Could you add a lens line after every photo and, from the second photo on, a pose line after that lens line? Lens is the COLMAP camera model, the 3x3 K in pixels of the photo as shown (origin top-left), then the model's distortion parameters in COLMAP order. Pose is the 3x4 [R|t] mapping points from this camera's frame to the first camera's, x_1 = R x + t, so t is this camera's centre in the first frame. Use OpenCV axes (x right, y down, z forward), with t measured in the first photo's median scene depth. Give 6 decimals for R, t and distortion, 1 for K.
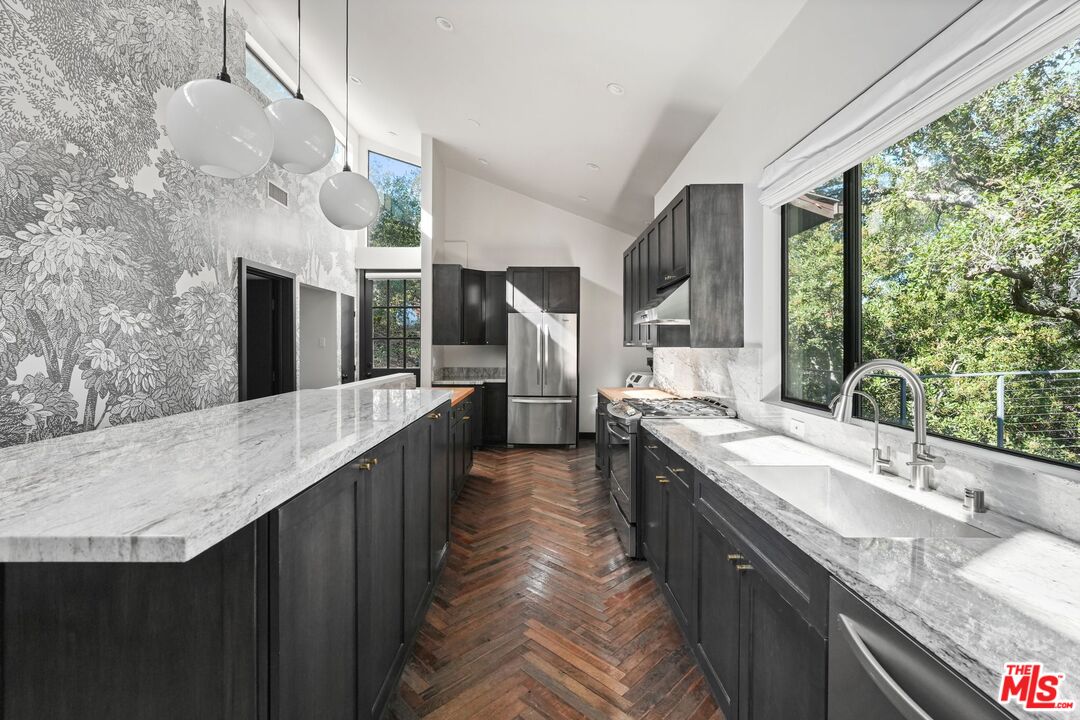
lens RADIAL K [[479.3, 0, 534.7], [0, 479.3, 356.8], [0, 0, 1]] dist [-0.015748, 0.007304]
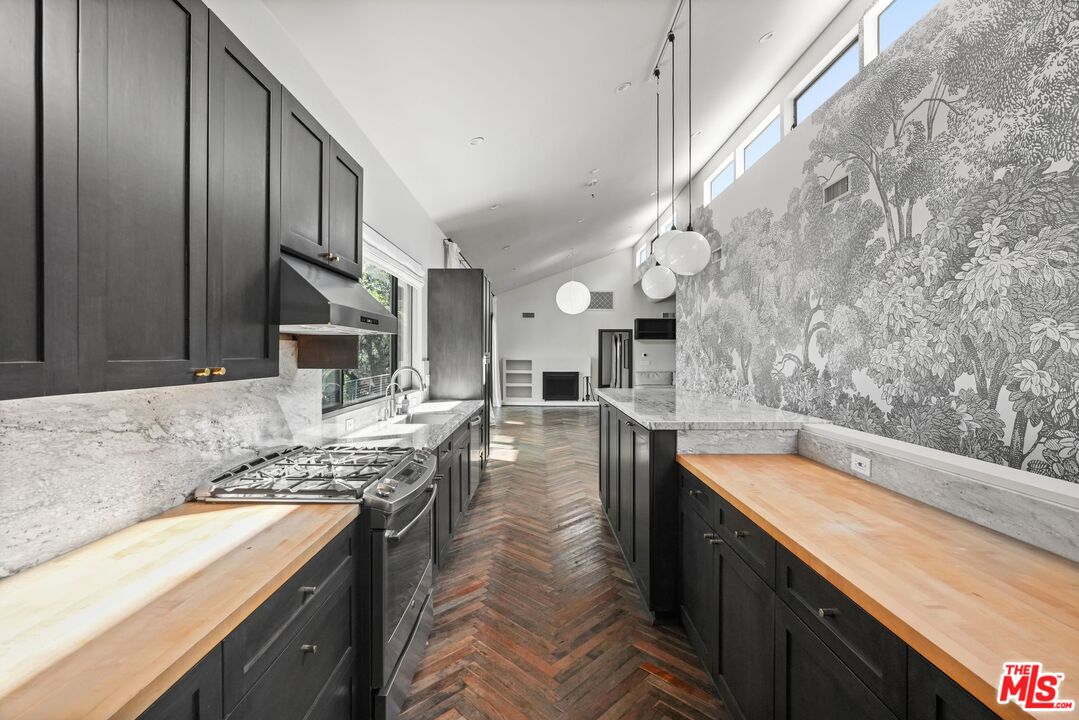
lens RADIAL K [[478.9, 0, 534.2], [0, 478.9, 356.8], [0, 0, 1]] dist [-0.015748, 0.007304]
pose [[-0.999999, -0.001118, -0.000481, 0.025479], [-0.001132, 0.999522, 0.030905, -0.067156], [0.000446, 0.030906, -0.999522, 1.840429]]
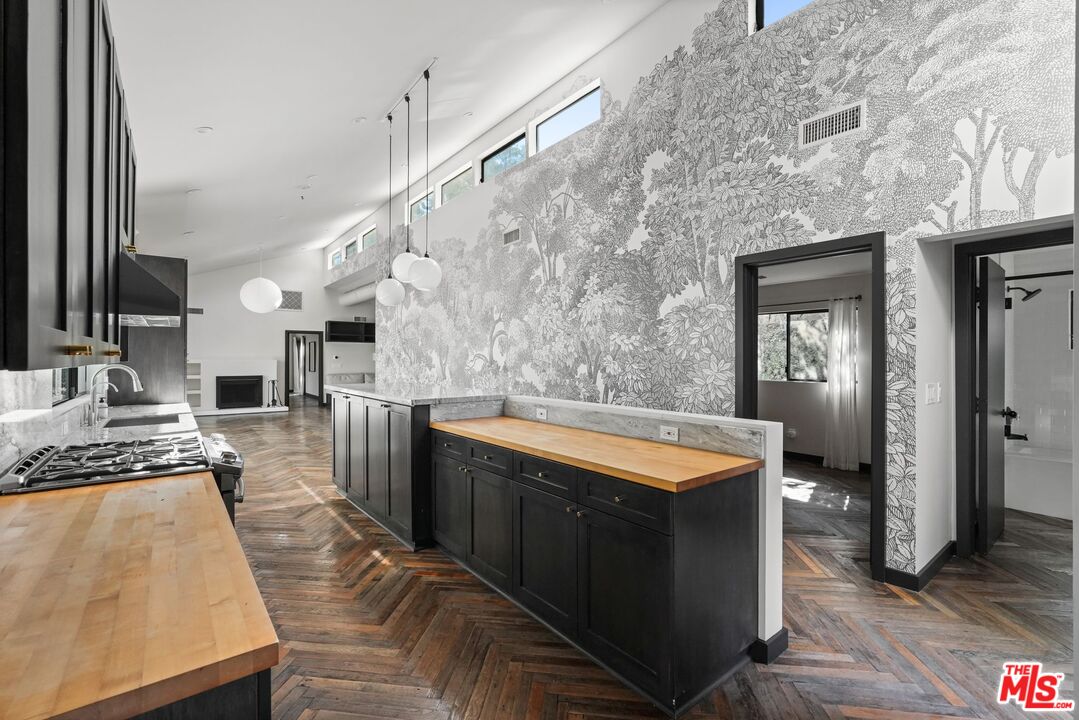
lens RADIAL K [[478.9, 0, 534.2], [0, 478.9, 356.8], [0, 0, 1]] dist [-0.015748, 0.007304]
pose [[-0.792054, -0.003187, -0.610442, 0.279414], [-0.016051, 0.999749, 0.015607, -0.050847], [0.610240, 0.022159, -0.791907, 2.071366]]
